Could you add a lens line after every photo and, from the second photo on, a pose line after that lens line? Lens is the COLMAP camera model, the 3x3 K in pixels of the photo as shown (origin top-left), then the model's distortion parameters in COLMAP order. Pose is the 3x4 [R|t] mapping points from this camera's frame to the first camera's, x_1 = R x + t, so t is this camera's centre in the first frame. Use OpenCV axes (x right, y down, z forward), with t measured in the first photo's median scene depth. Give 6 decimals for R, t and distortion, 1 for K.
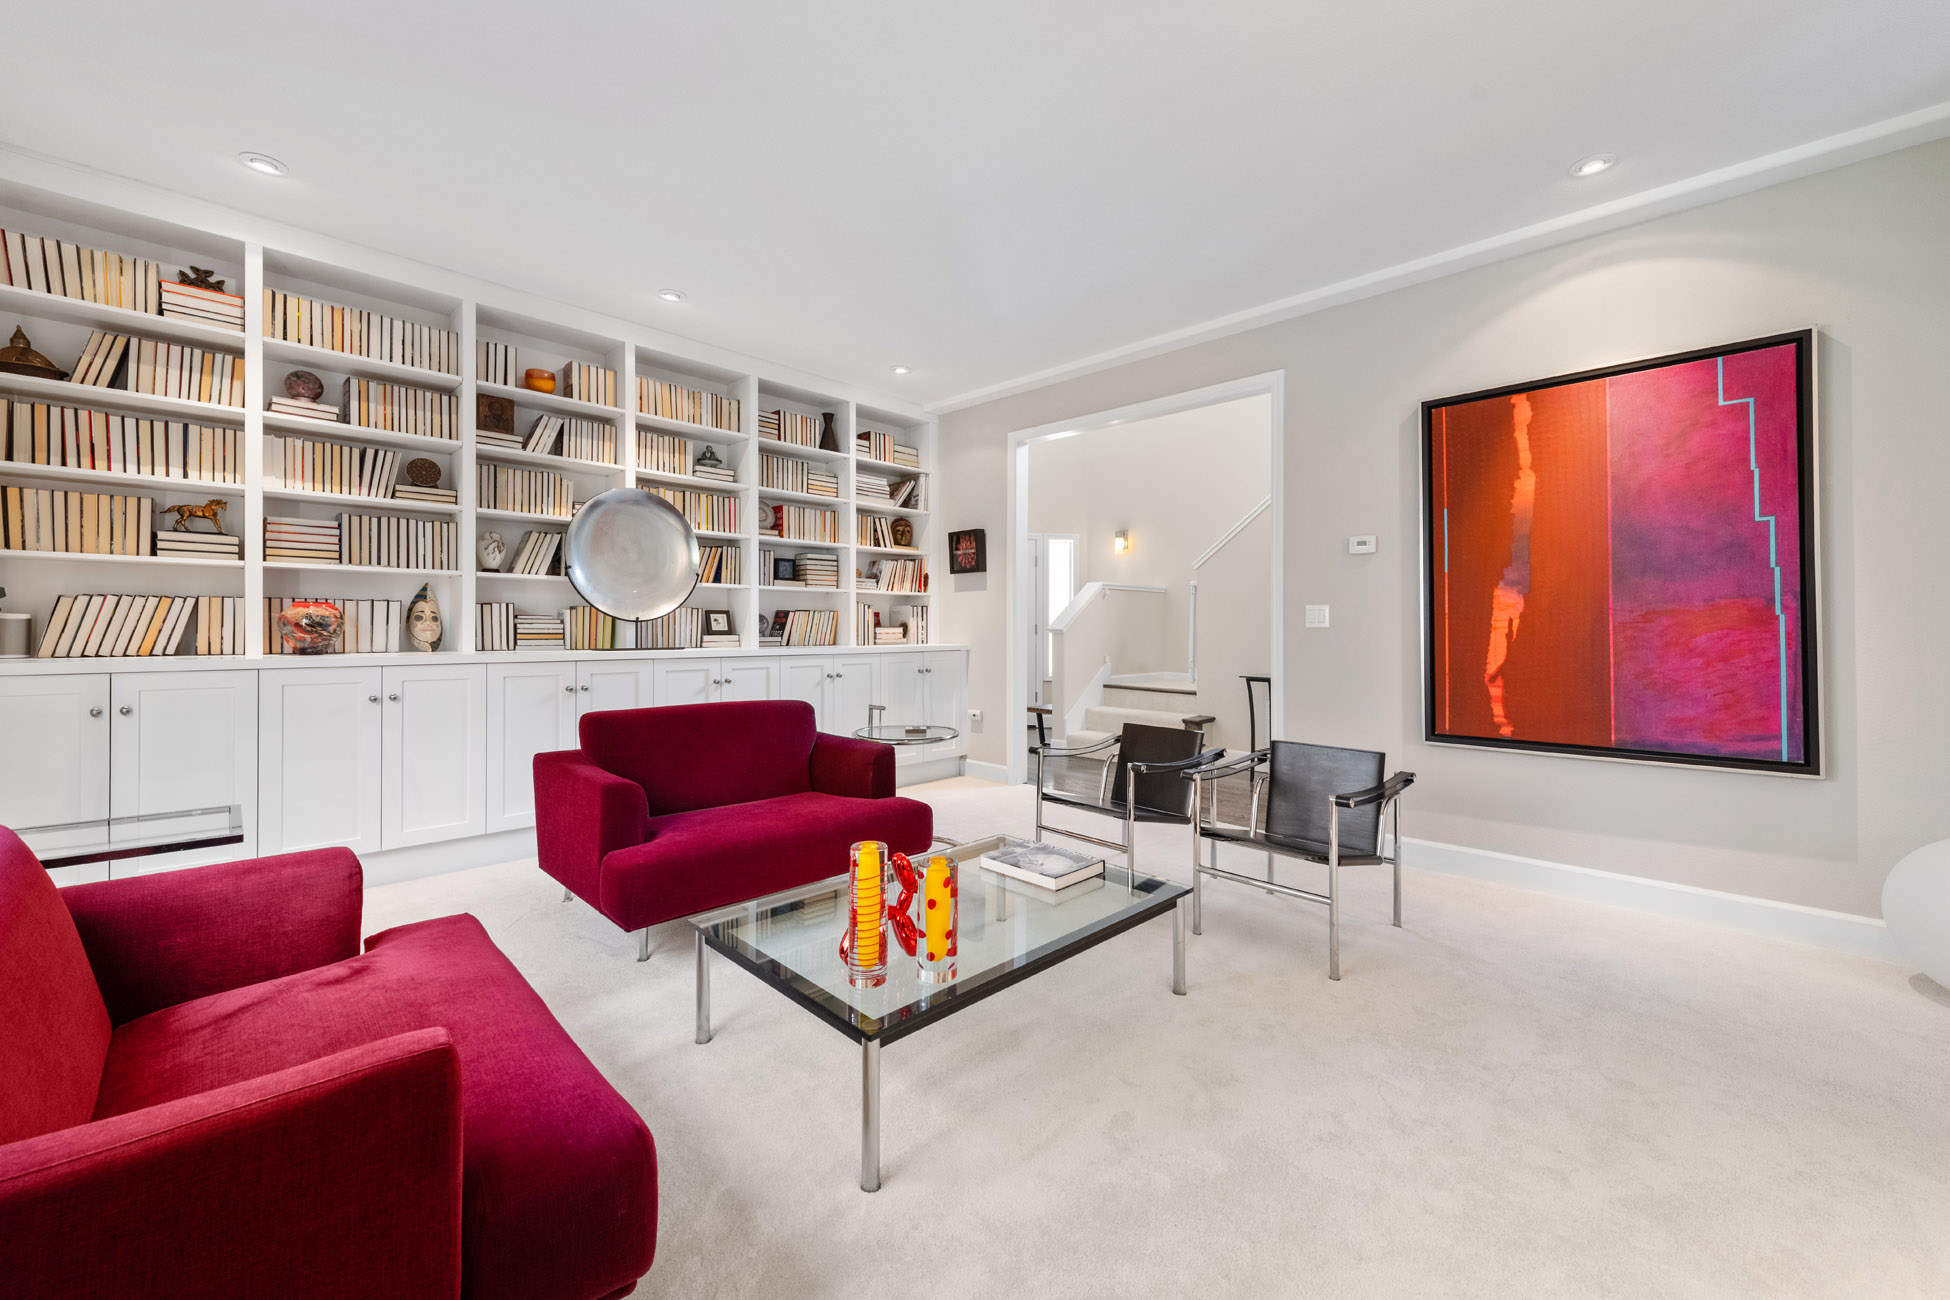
lens RADIAL K [[767.0, 0, 983.5], [0, 767.0, 638.1], [0, 0, 1]] dist [0.010385, -0.000403]
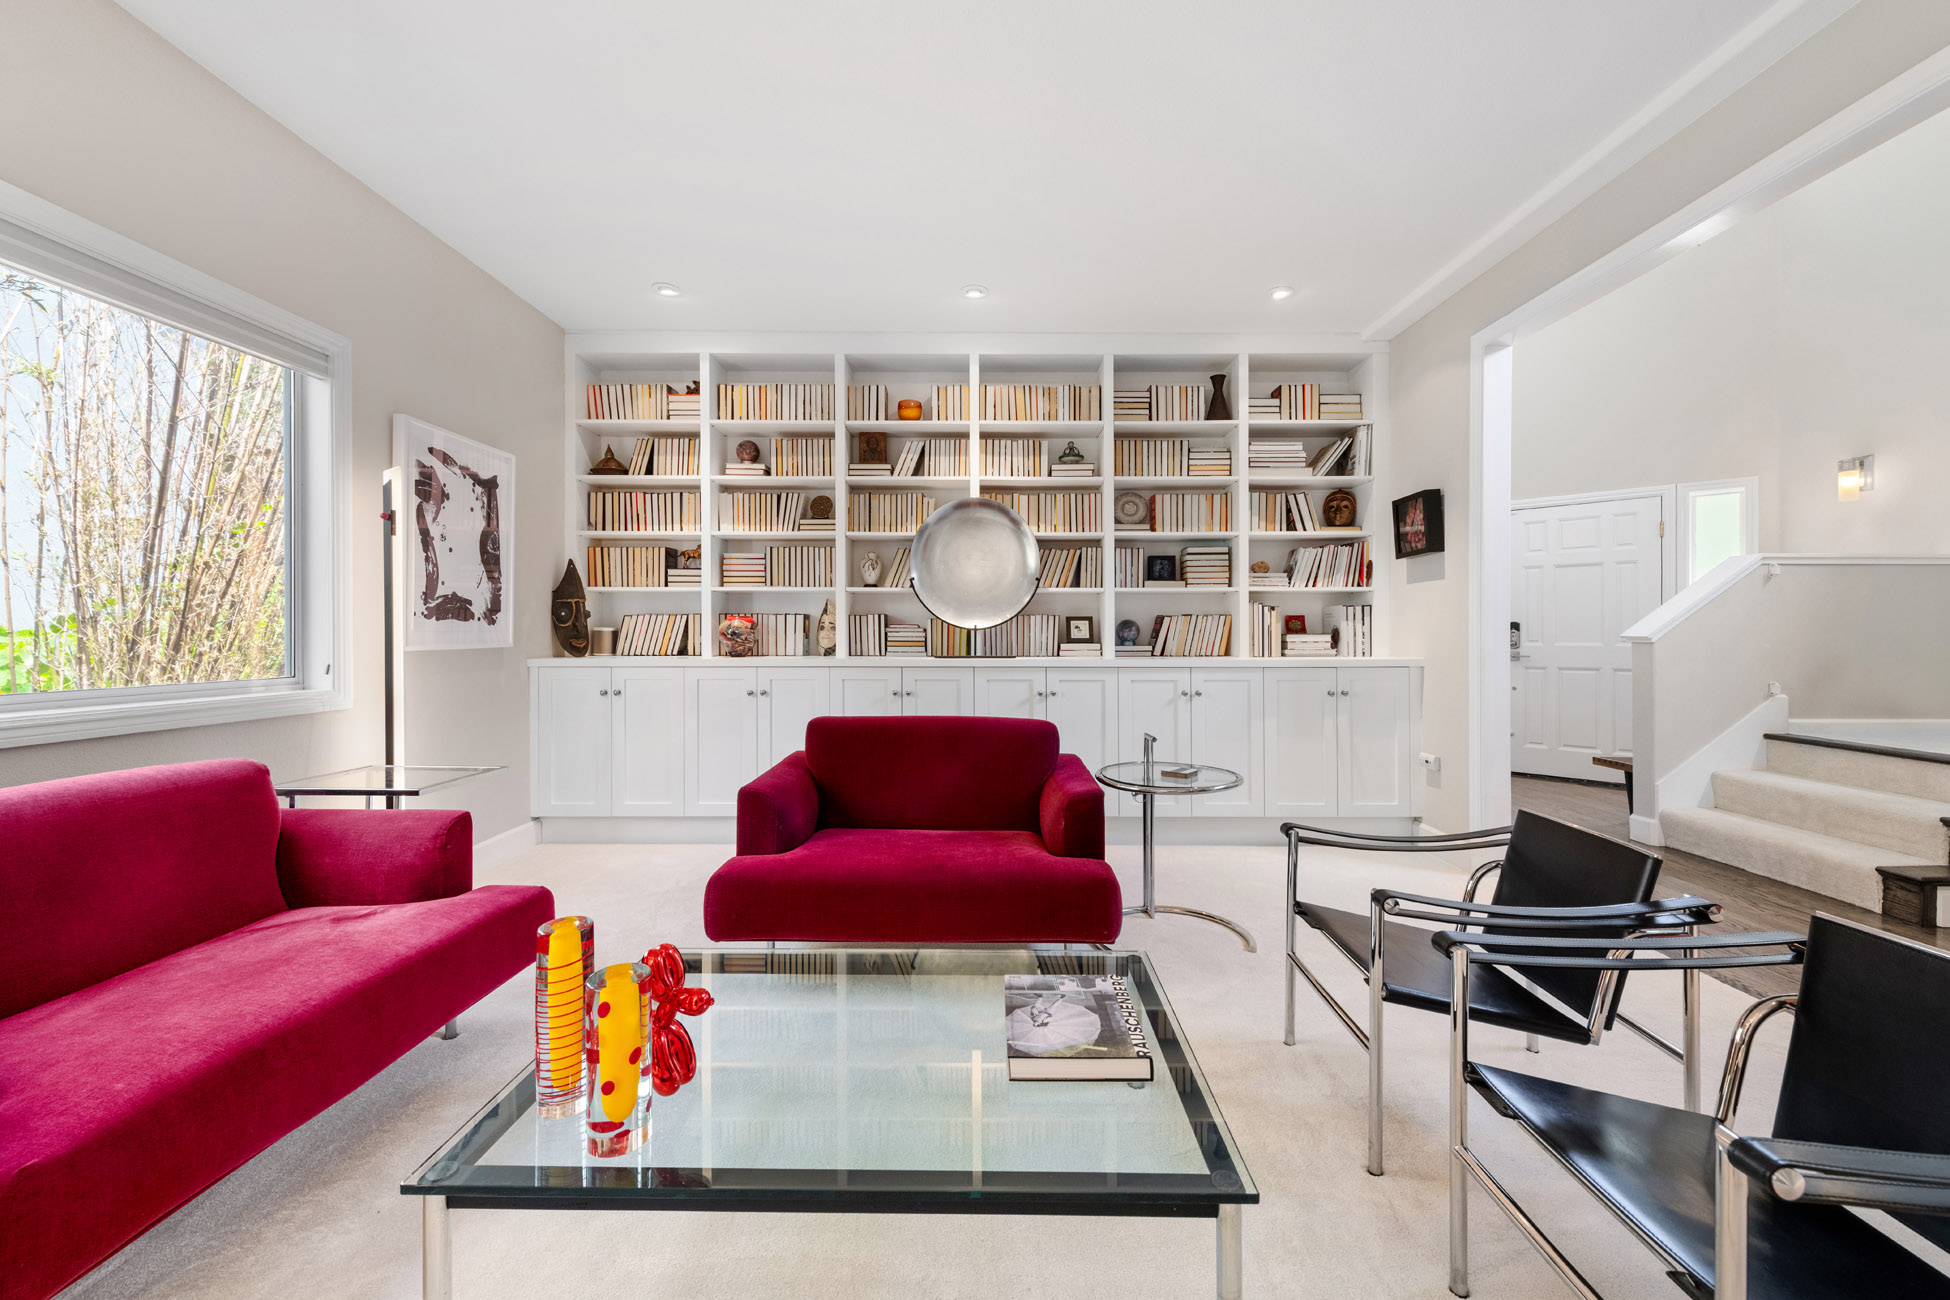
lens RADIAL K [[767.0, 0, 983.5], [0, 767.0, 638.1], [0, 0, 1]] dist [0.010385, -0.000403]
pose [[0.697303, -0.000858, -0.716776, 0.240824], [-0.007722, 0.999932, -0.008710, -0.001330], [0.716735, 0.011608, 0.697249, 0.273570]]
